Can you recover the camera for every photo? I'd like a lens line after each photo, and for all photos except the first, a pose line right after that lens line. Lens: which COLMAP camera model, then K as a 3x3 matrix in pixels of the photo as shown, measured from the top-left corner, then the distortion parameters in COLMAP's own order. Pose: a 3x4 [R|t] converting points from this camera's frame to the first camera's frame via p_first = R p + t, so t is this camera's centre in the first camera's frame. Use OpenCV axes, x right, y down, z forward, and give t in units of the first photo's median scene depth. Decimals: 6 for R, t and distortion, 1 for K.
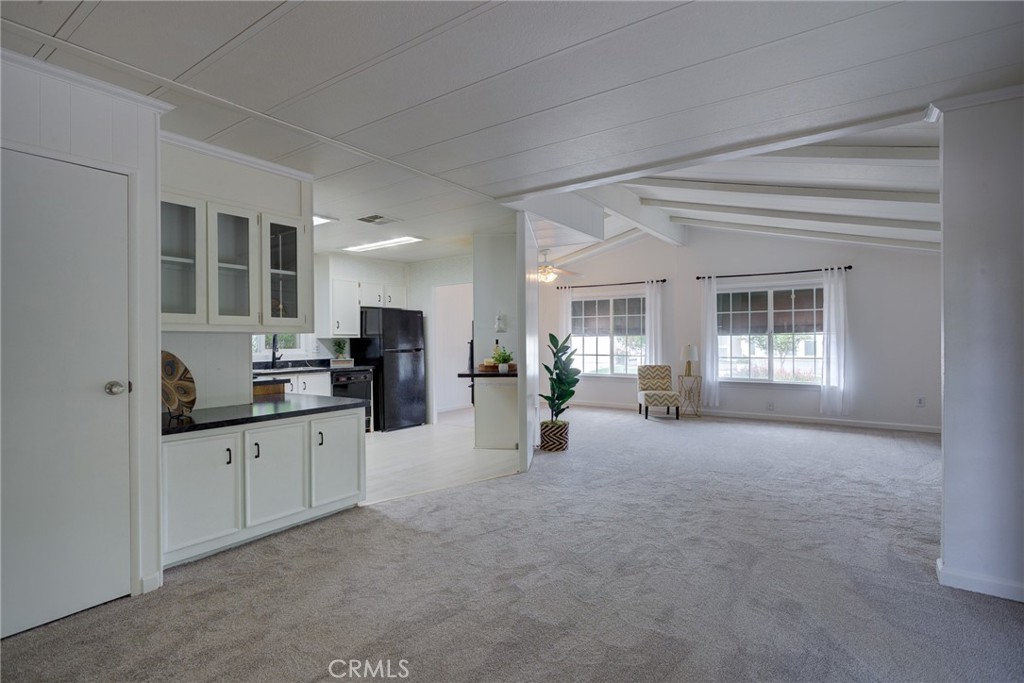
lens RADIAL K [[503.7, 0, 513.6], [0, 503.7, 339.1], [0, 0, 1]] dist [-0.021700, 0.010766]
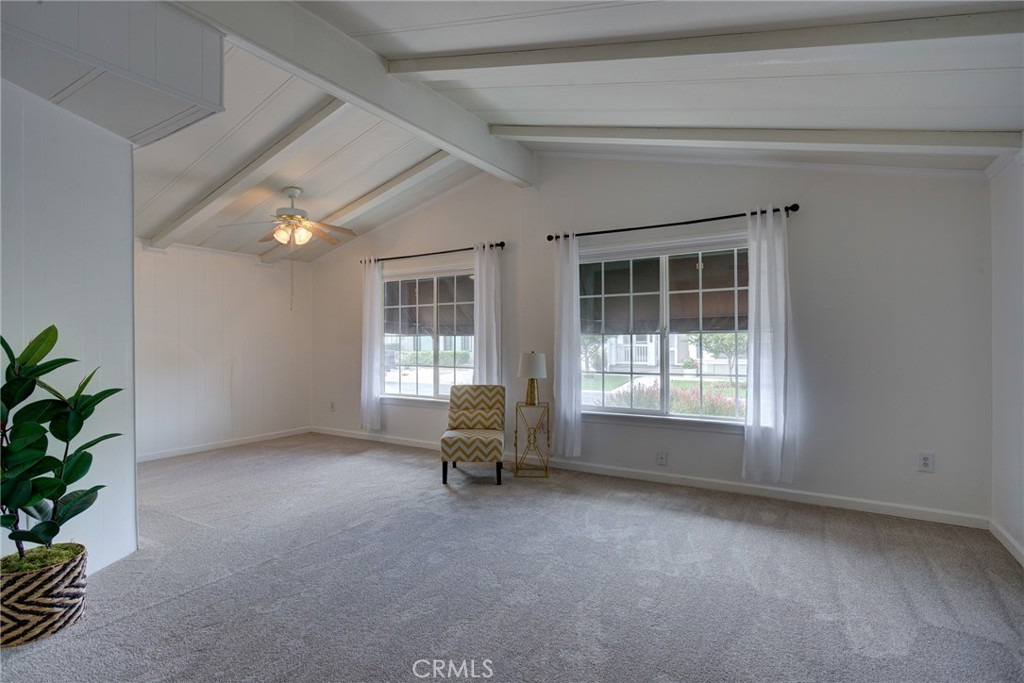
lens RADIAL K [[503.7, 0, 513.6], [0, 503.7, 339.1], [0, 0, 1]] dist [-0.021700, 0.010766]
pose [[0.998459, -0.000029, 0.055488, 0.303128], [0.000211, 0.999995, -0.003280, -0.000518], [-0.055488, 0.003286, 0.998454, 0.426304]]
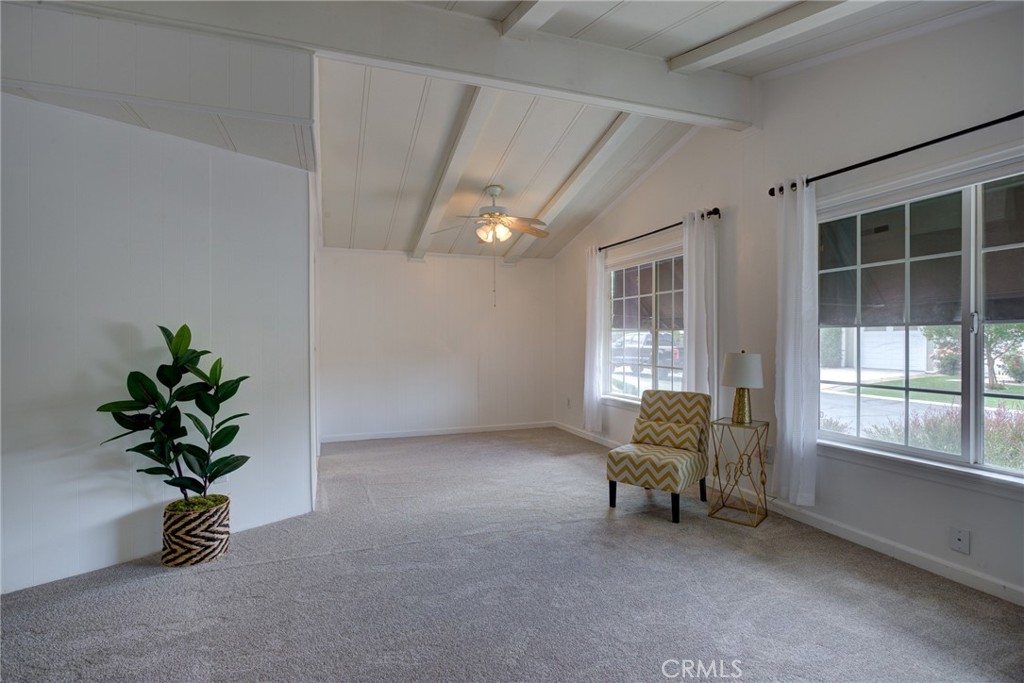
lens RADIAL K [[503.7, 0, 513.6], [0, 503.7, 339.1], [0, 0, 1]] dist [-0.021700, 0.010766]
pose [[0.820613, 0.002388, -0.571480, 0.446461], [0.000927, 0.999984, 0.005510, -0.000547], [0.571484, -0.005052, 0.820598, 0.550854]]
